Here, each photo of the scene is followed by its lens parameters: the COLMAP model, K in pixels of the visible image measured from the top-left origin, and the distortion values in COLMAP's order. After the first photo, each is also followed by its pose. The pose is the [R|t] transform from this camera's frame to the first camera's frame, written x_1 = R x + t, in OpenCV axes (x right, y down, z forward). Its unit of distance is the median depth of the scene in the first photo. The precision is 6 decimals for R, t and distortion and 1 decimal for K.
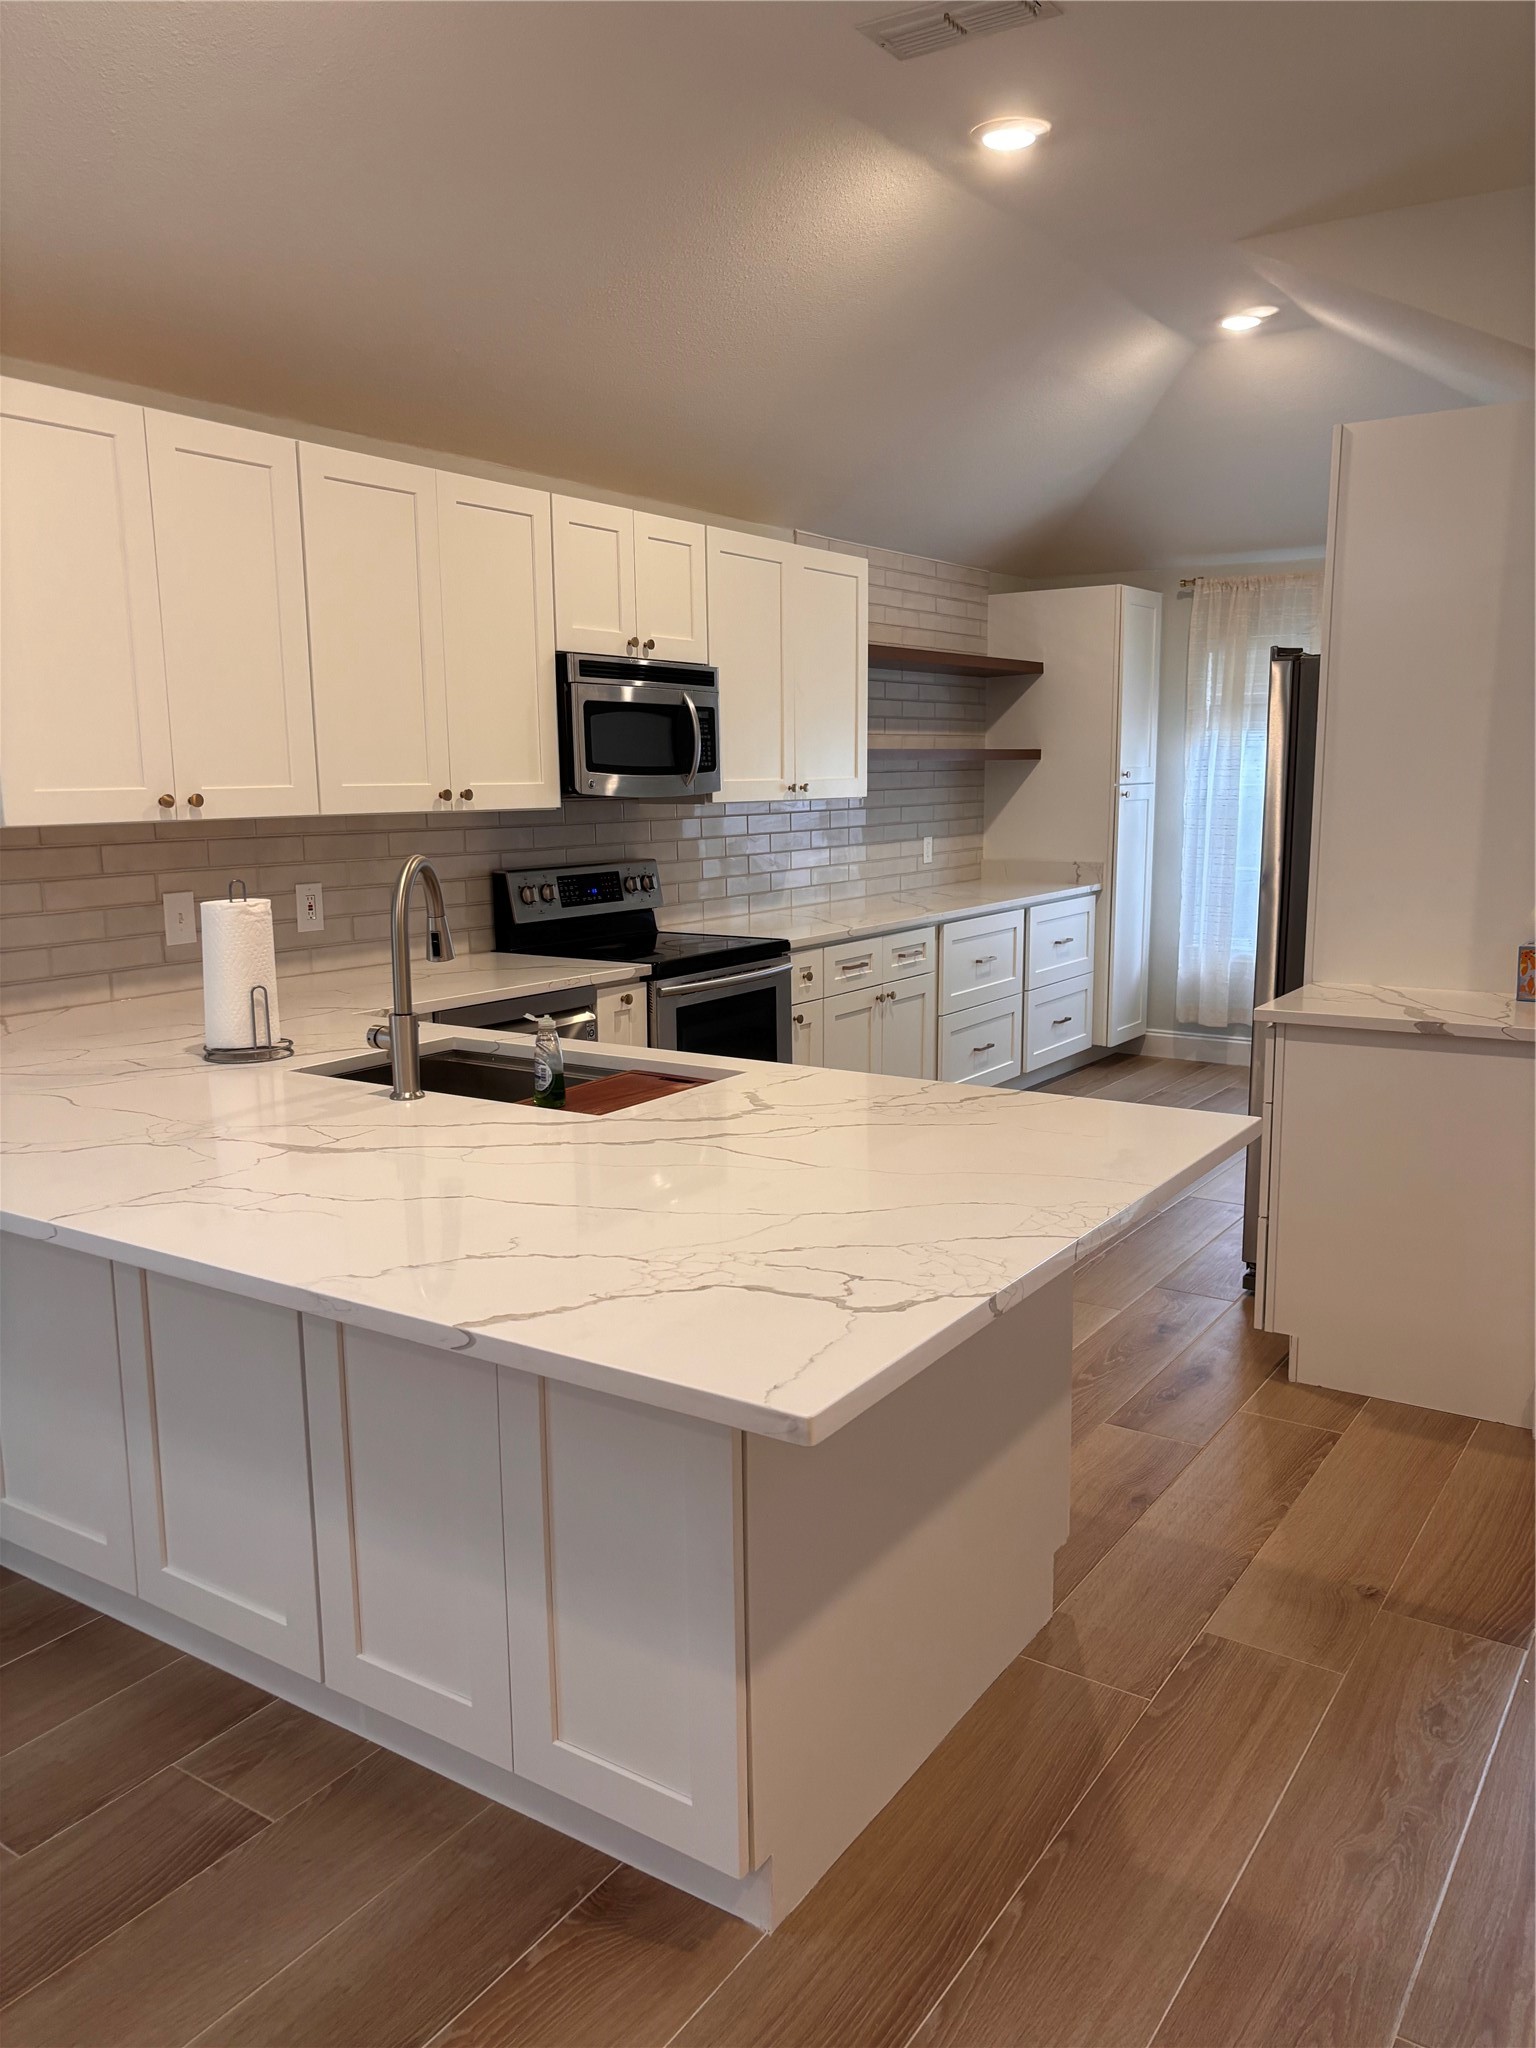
lens RADIAL K [[1537.5, 0, 768.9], [0, 1537.5, 1026.2], [0, 0, 1]] dist [0.002043, -0.001567]
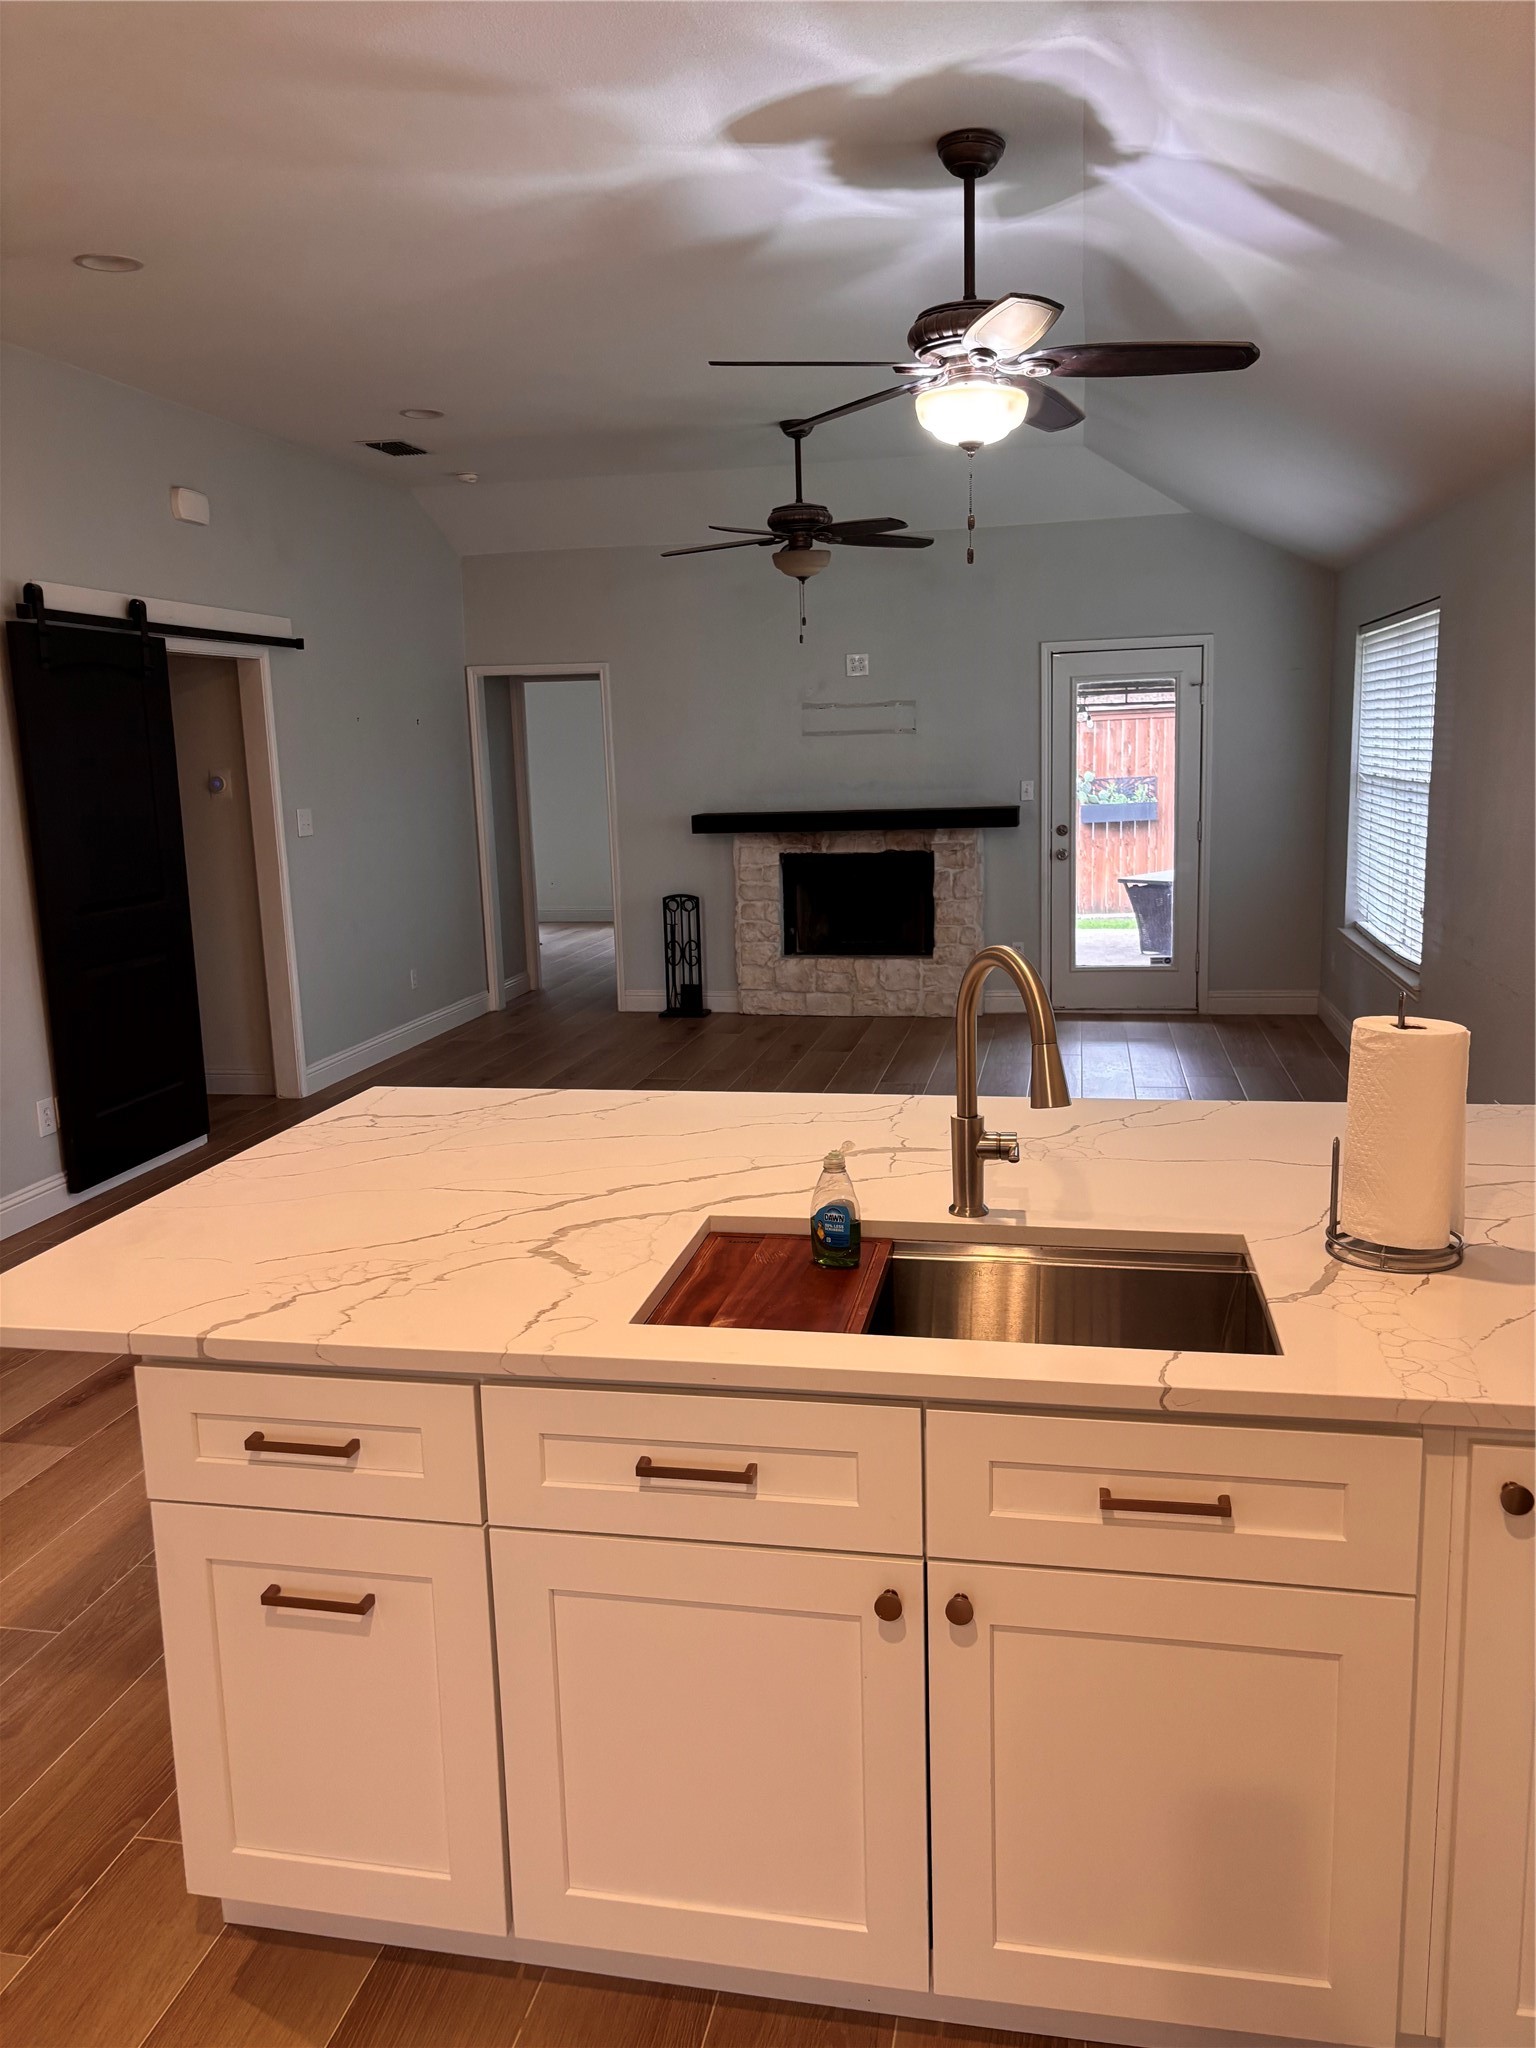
lens RADIAL K [[1537.5, 0, 764.8], [0, 1537.5, 1029.5], [0, 0, 1]] dist [0.002043, -0.001567]
pose [[-0.924579, 0.106569, -0.365782, 0.193687], [-0.019278, 0.945767, 0.324274, -0.365789], [0.380502, 0.306869, -0.872382, 1.910384]]
